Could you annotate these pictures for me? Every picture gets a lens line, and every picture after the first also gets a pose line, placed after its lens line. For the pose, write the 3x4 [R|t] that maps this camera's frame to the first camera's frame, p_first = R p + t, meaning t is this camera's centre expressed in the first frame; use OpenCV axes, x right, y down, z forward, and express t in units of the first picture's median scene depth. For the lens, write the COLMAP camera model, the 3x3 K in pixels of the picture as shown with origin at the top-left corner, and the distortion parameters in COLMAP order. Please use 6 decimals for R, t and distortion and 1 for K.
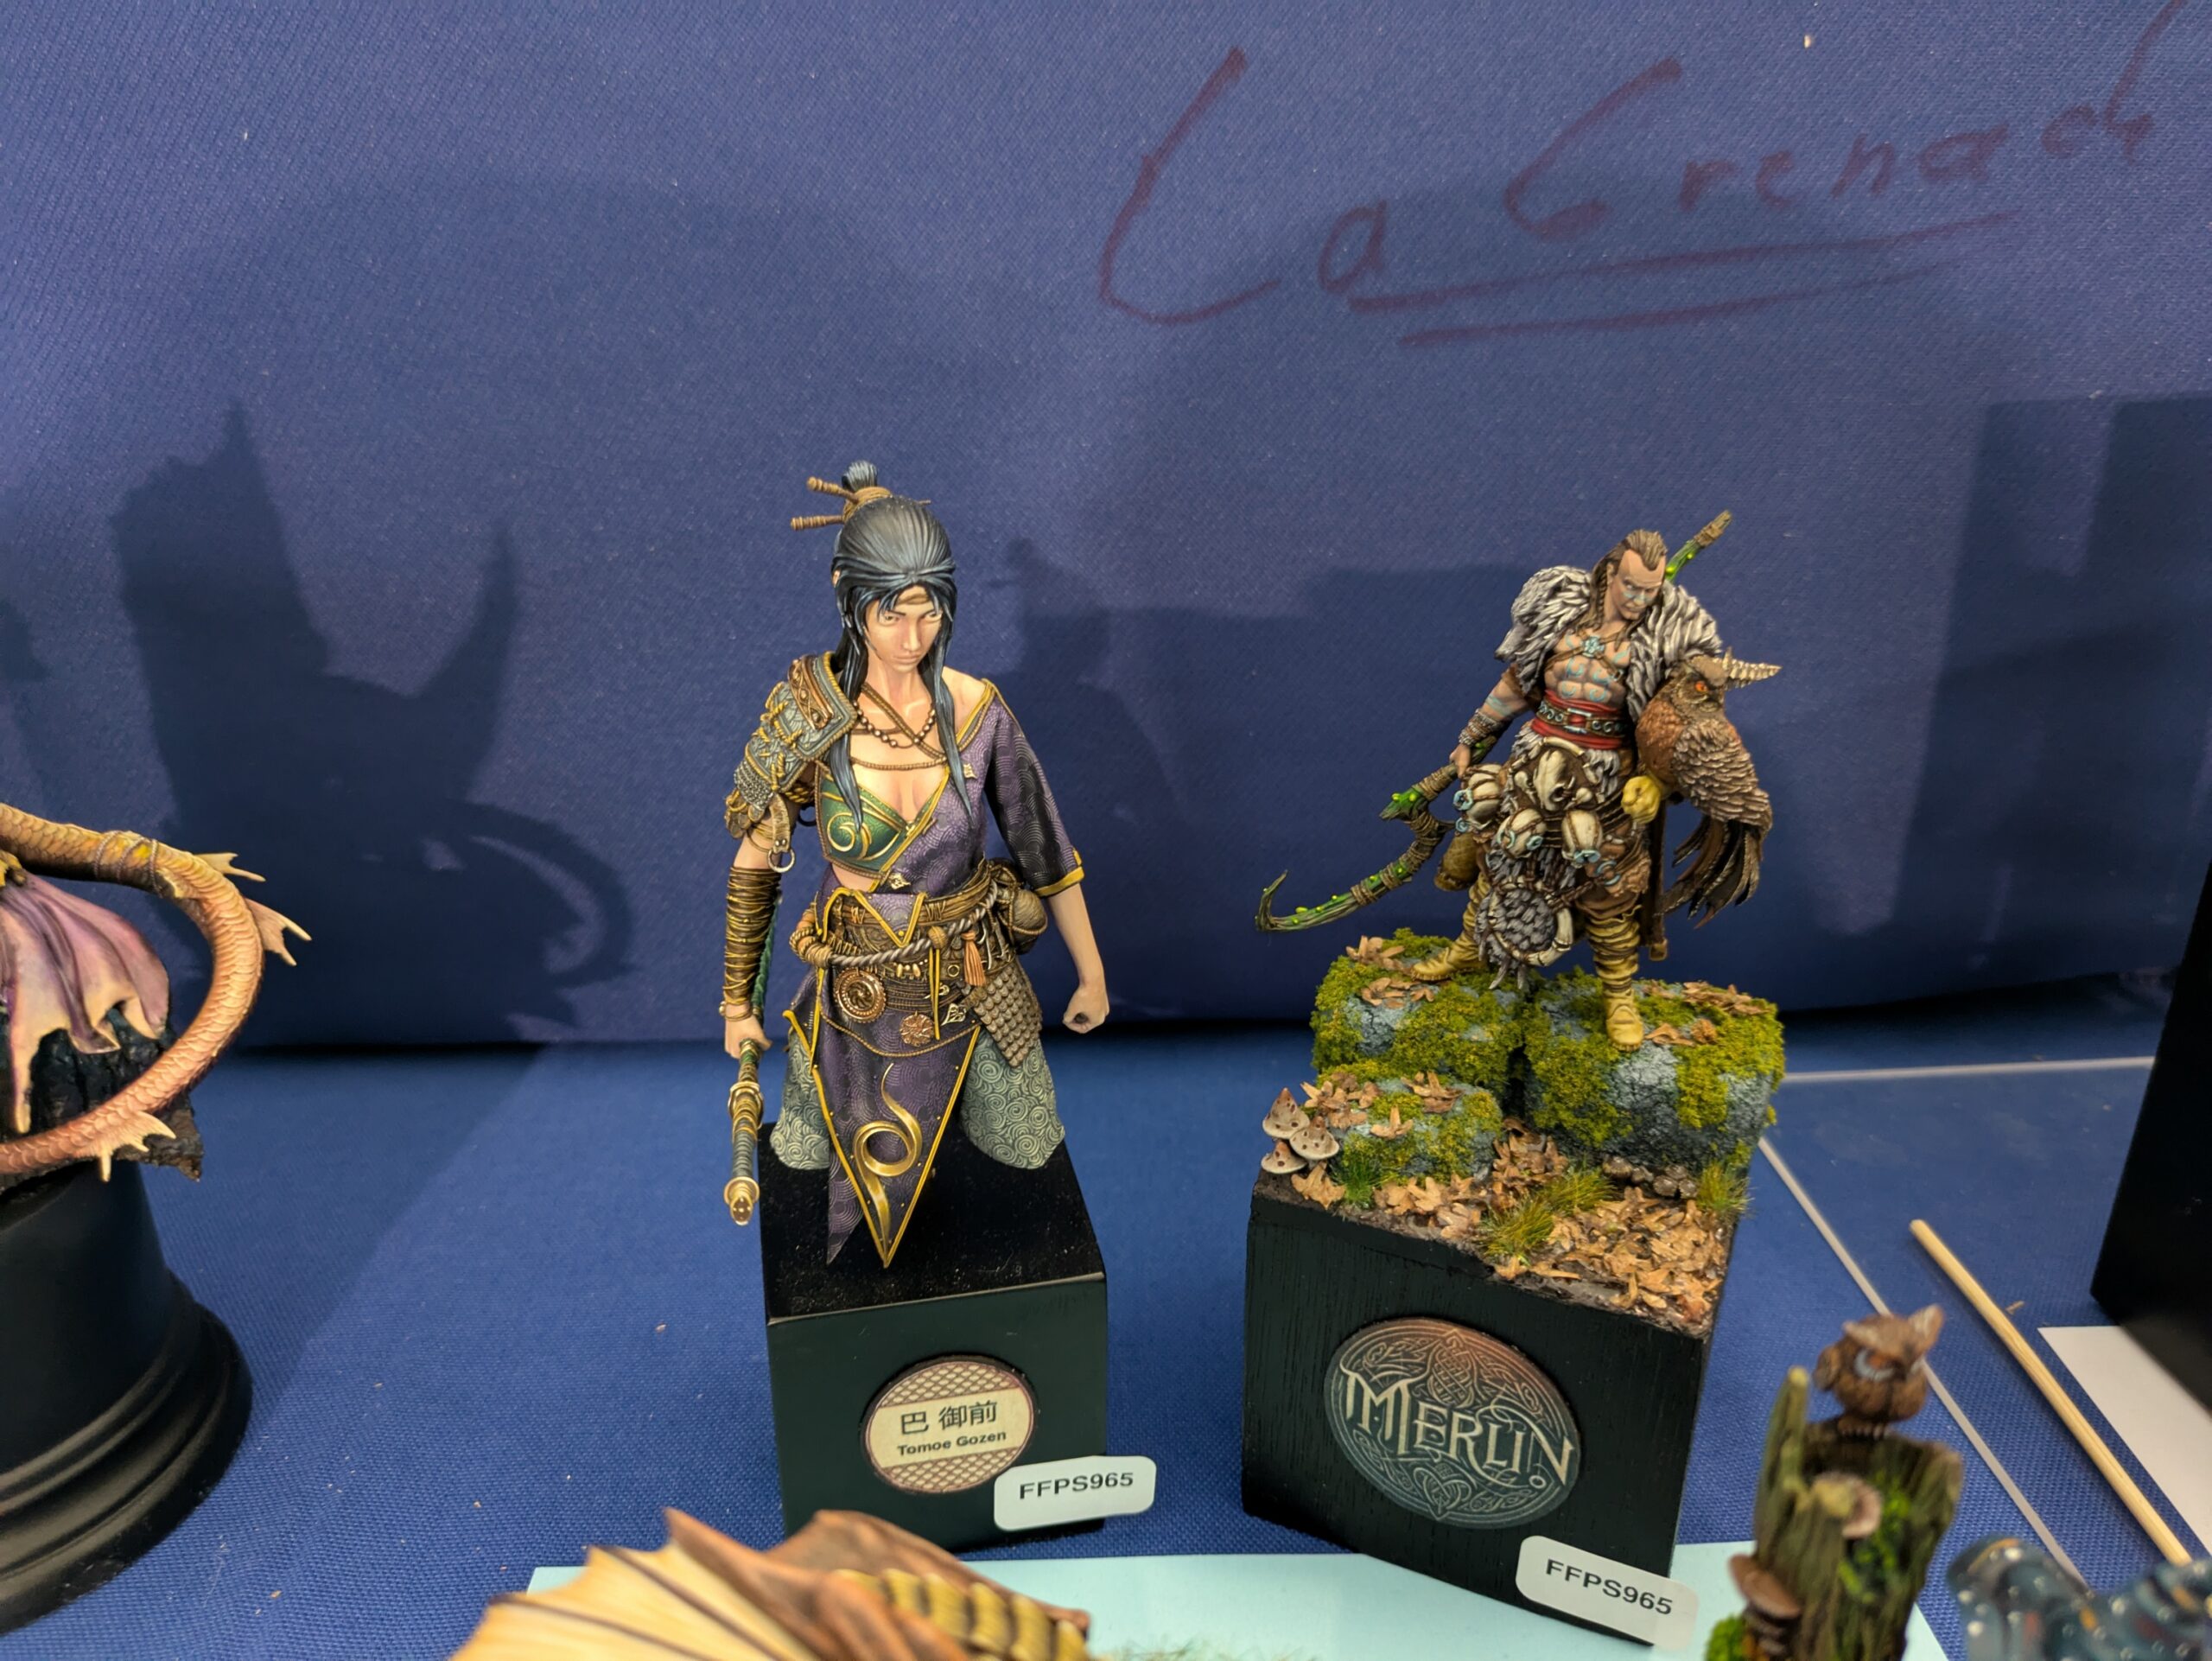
lens RADIAL K [[1806.9, 0, 1106.0], [0, 1806.9, 830.5], [0, 0, 1]] dist [0.011246, -0.081607]
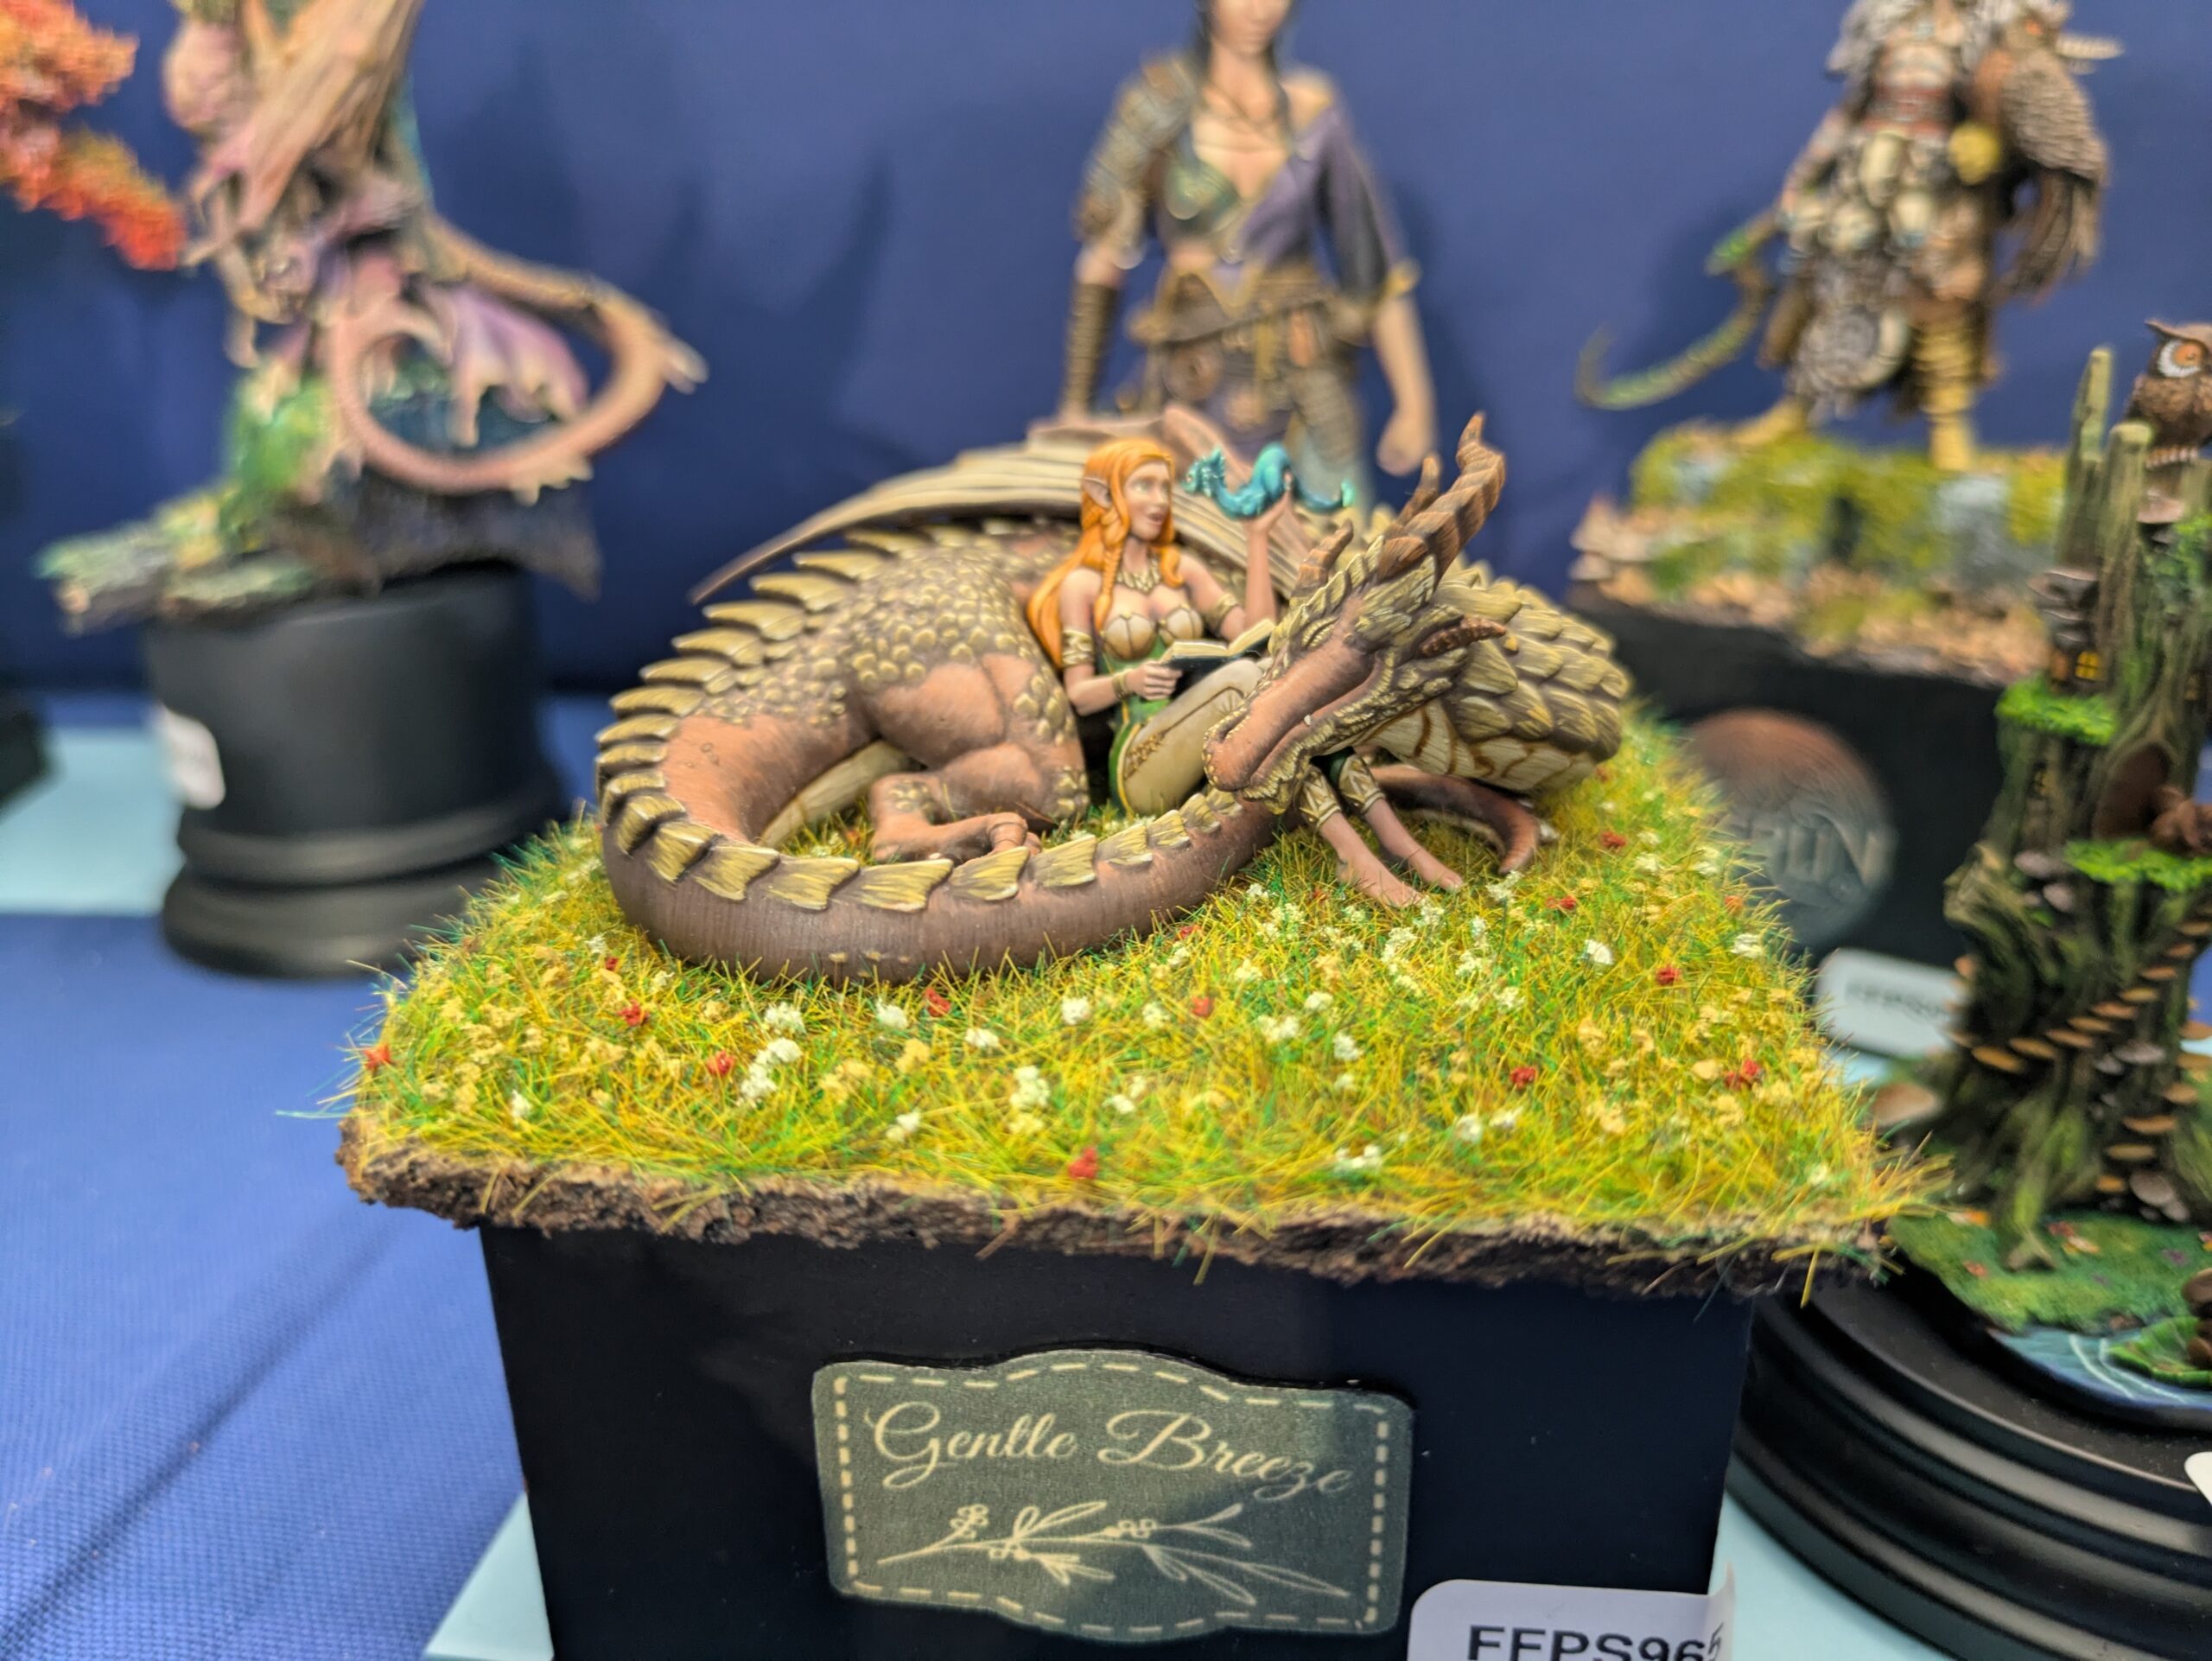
lens RADIAL K [[1806.9, 0, 1106.0], [0, 1806.9, 830.5], [0, 0, 1]] dist [0.011246, -0.081607]
pose [[0.983486, 0.045455, -0.175184, 0.012209], [-0.048319, 0.998758, -0.012120, 0.364887], [0.174415, 0.020385, 0.984461, -0.055210]]
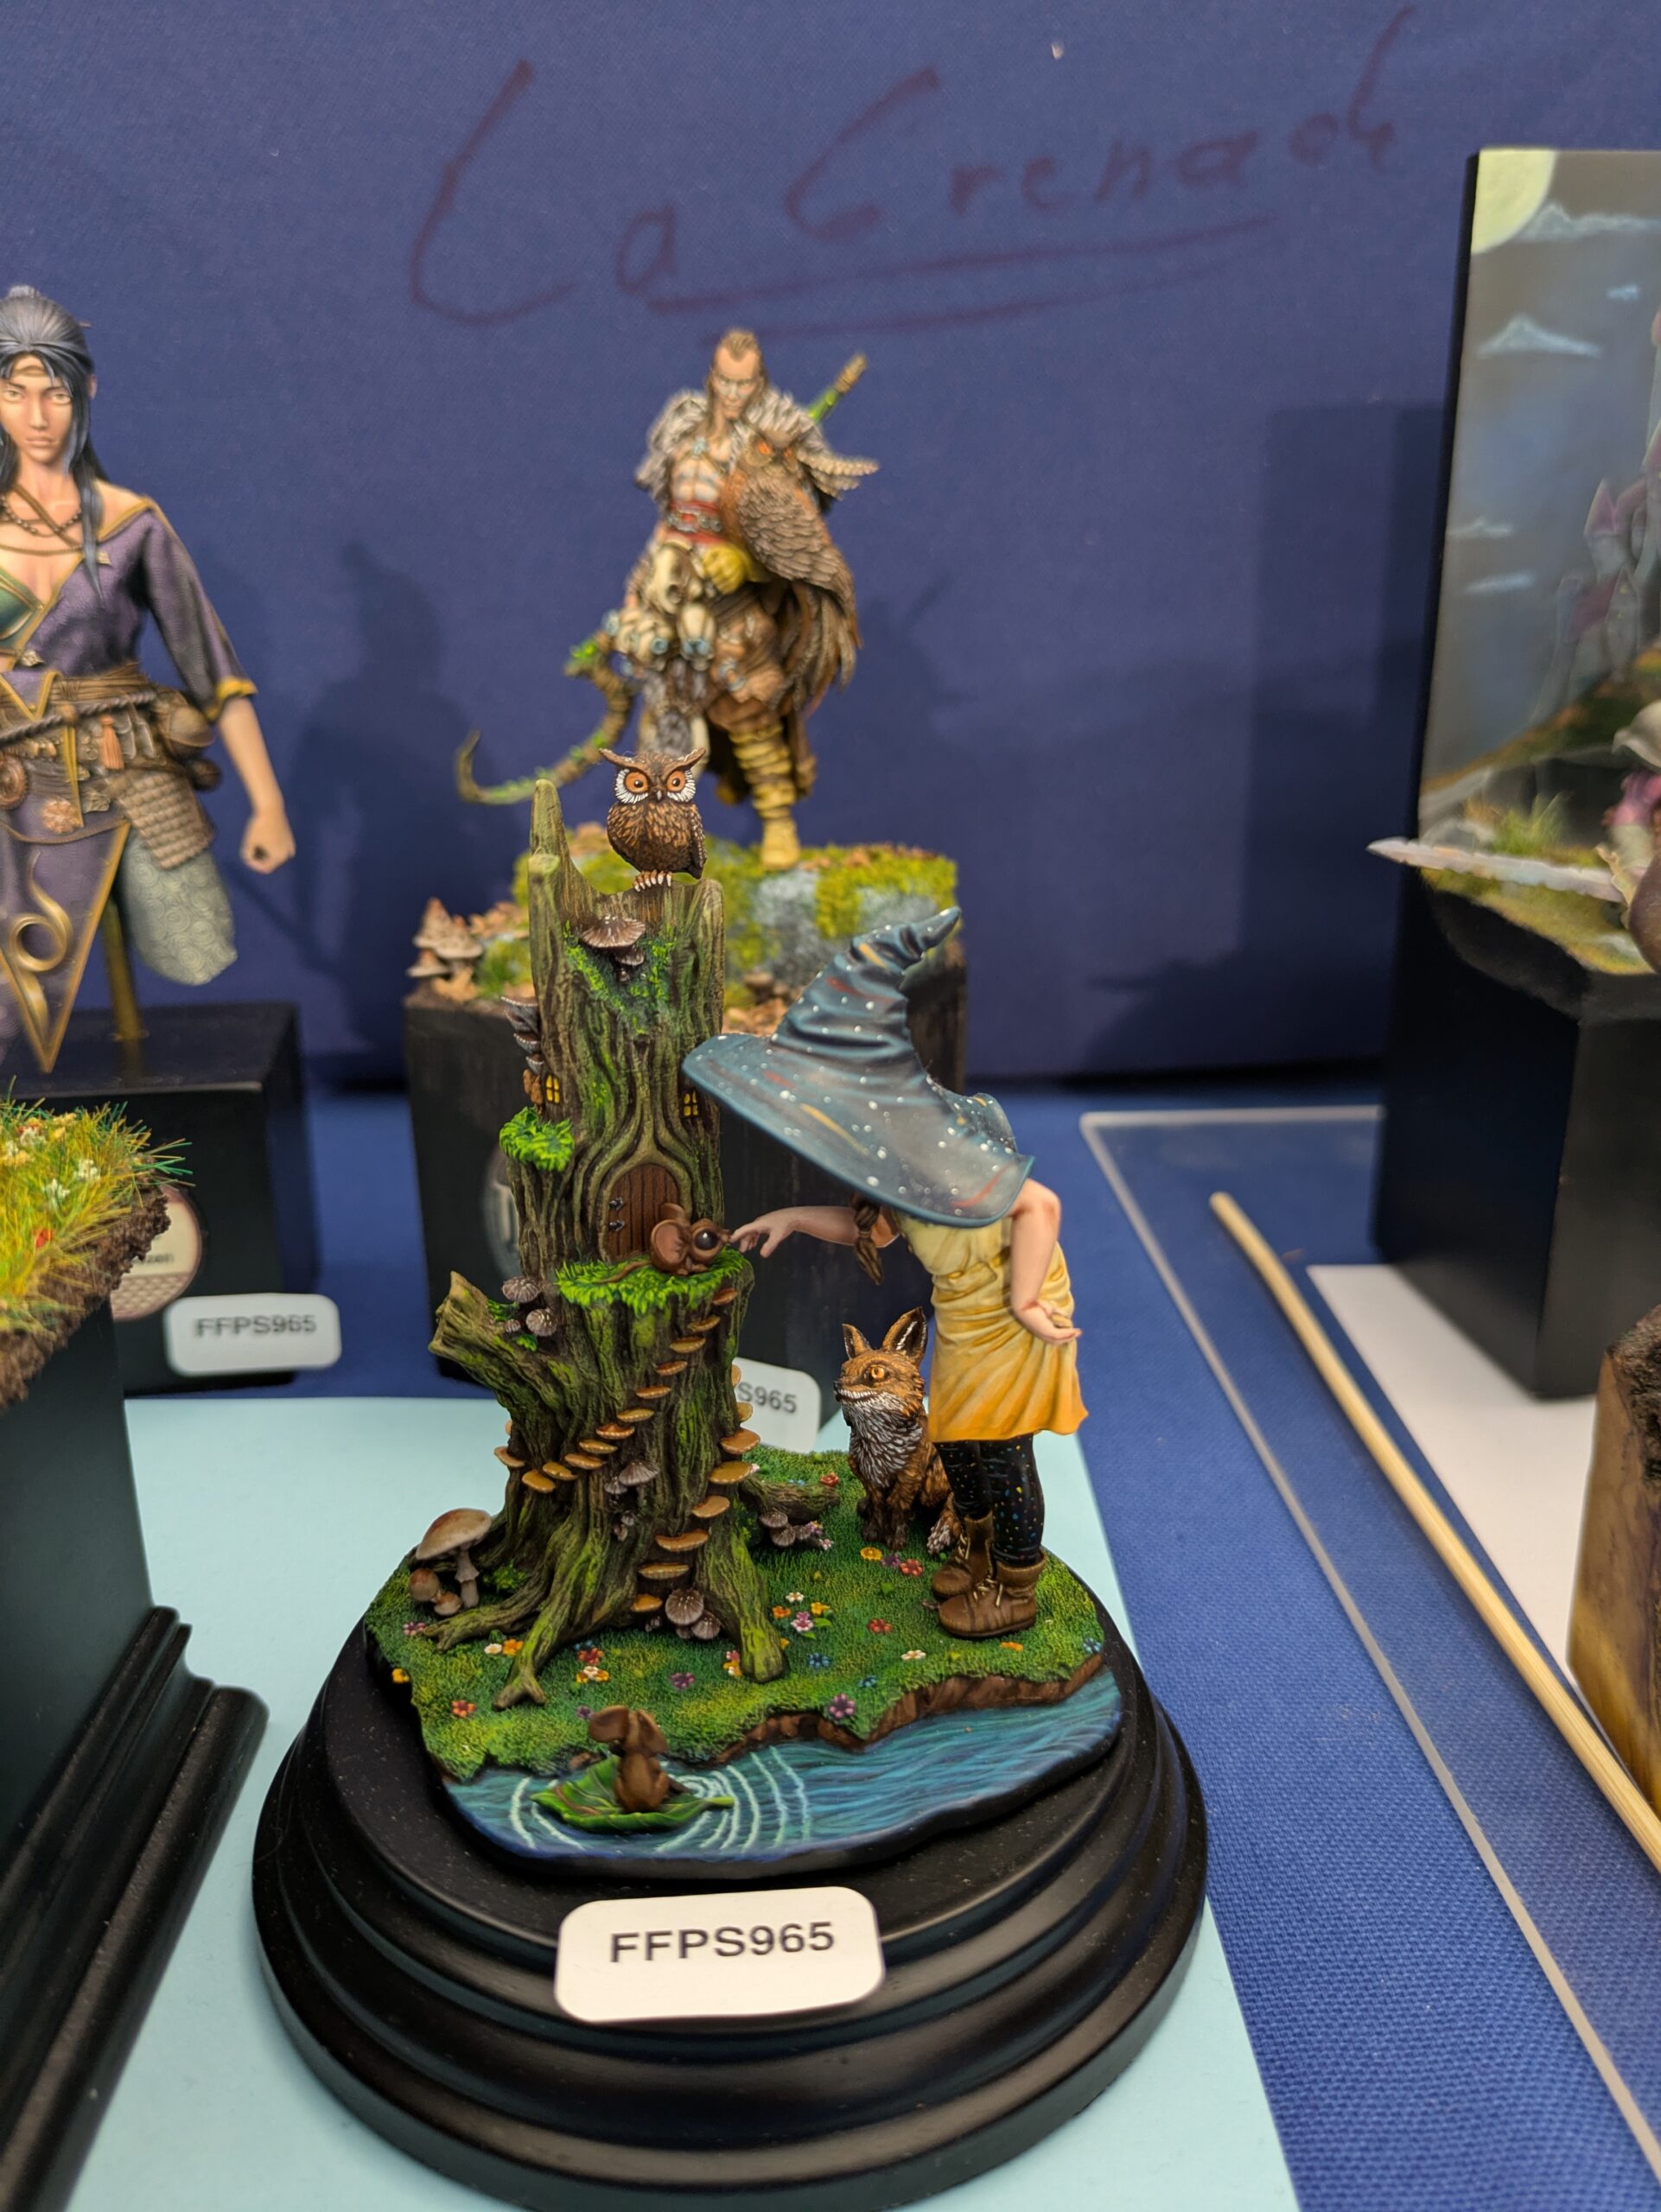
lens RADIAL K [[1801.6, 0, 768.2], [0, 1801.6, 1047.6], [0, 0, 1]] dist [-0.009894, -0.098840]
pose [[0.999785, 0.007193, -0.019473, 0.318239], [-0.008884, 0.996063, -0.088203, 0.324284], [0.018762, 0.088357, 0.995912, -0.008095]]
